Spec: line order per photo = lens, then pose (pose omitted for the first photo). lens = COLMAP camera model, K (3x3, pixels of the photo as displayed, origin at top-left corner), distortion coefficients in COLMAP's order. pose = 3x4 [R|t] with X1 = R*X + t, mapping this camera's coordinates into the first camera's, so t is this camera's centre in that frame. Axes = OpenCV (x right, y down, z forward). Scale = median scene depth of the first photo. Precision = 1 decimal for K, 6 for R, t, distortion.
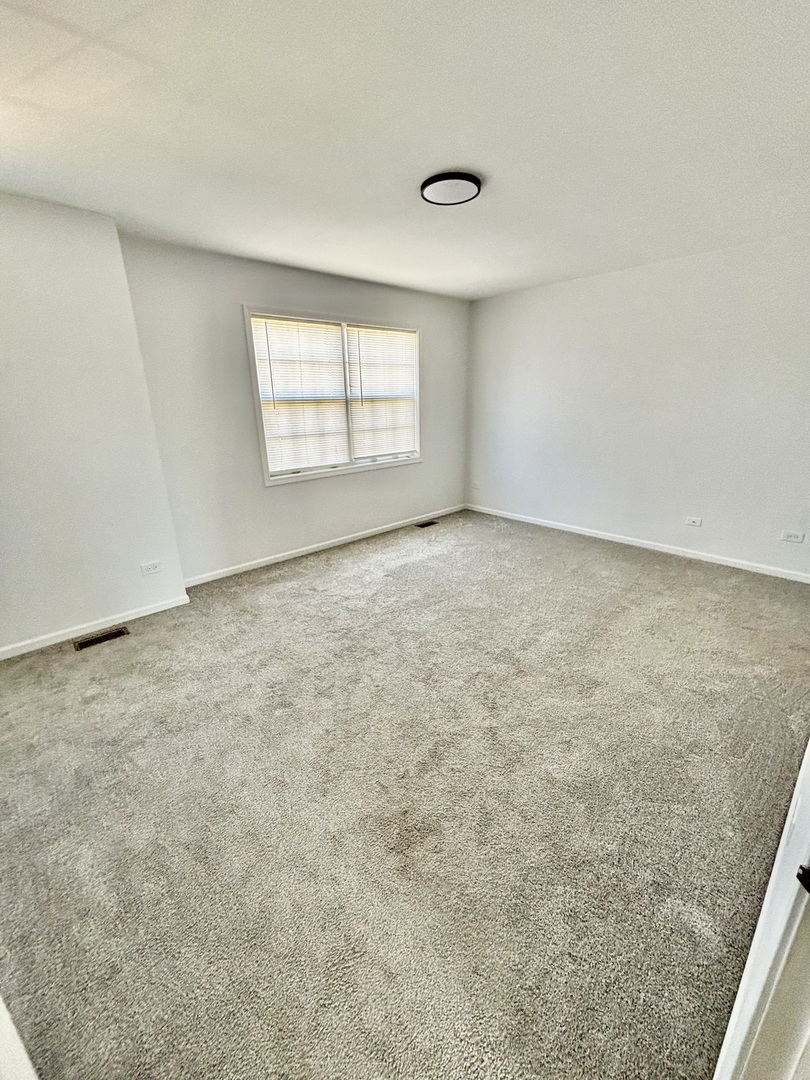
lens RADIAL K [[437.0, 0, 407.8], [0, 437.0, 544.6], [0, 0, 1]] dist [0.005847, -0.000965]
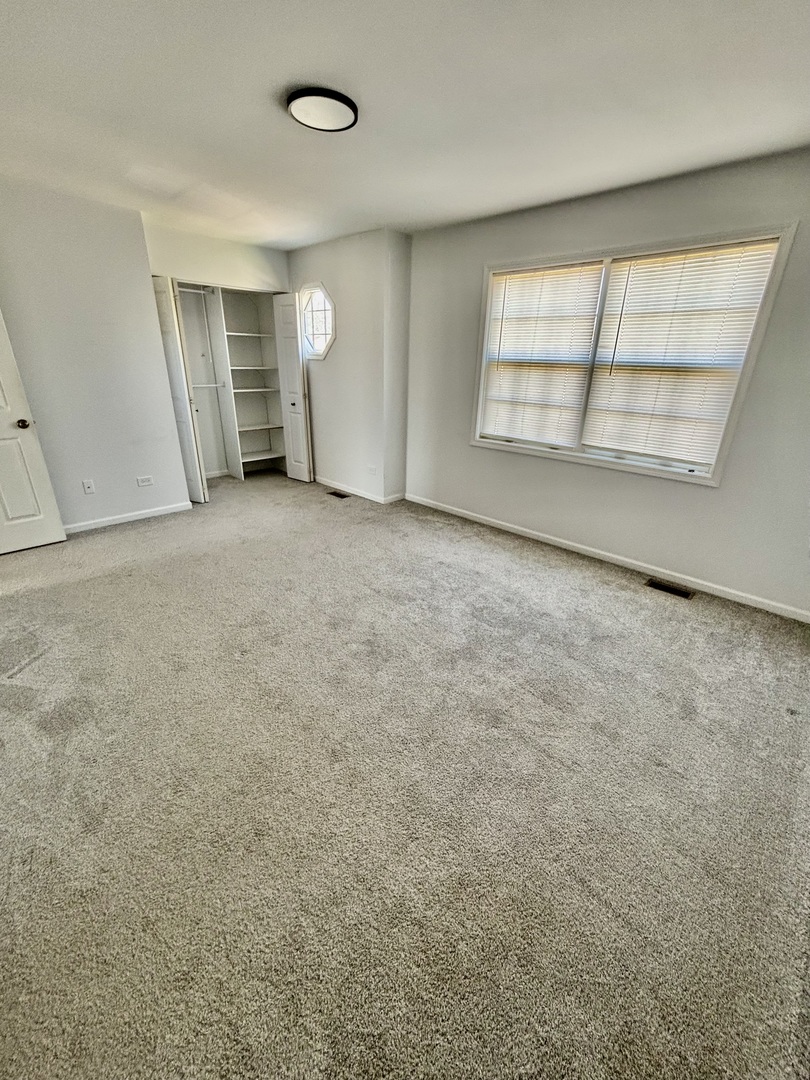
lens RADIAL K [[437.0, 0, 396.5], [0, 437.0, 531.4], [0, 0, 1]] dist [0.005847, -0.000965]
pose [[0.034290, 0.391315, -0.919618, 0.677633], [-0.336326, 0.871009, 0.358090, -0.251291], [0.941121, 0.297013, 0.161477, 0.678756]]
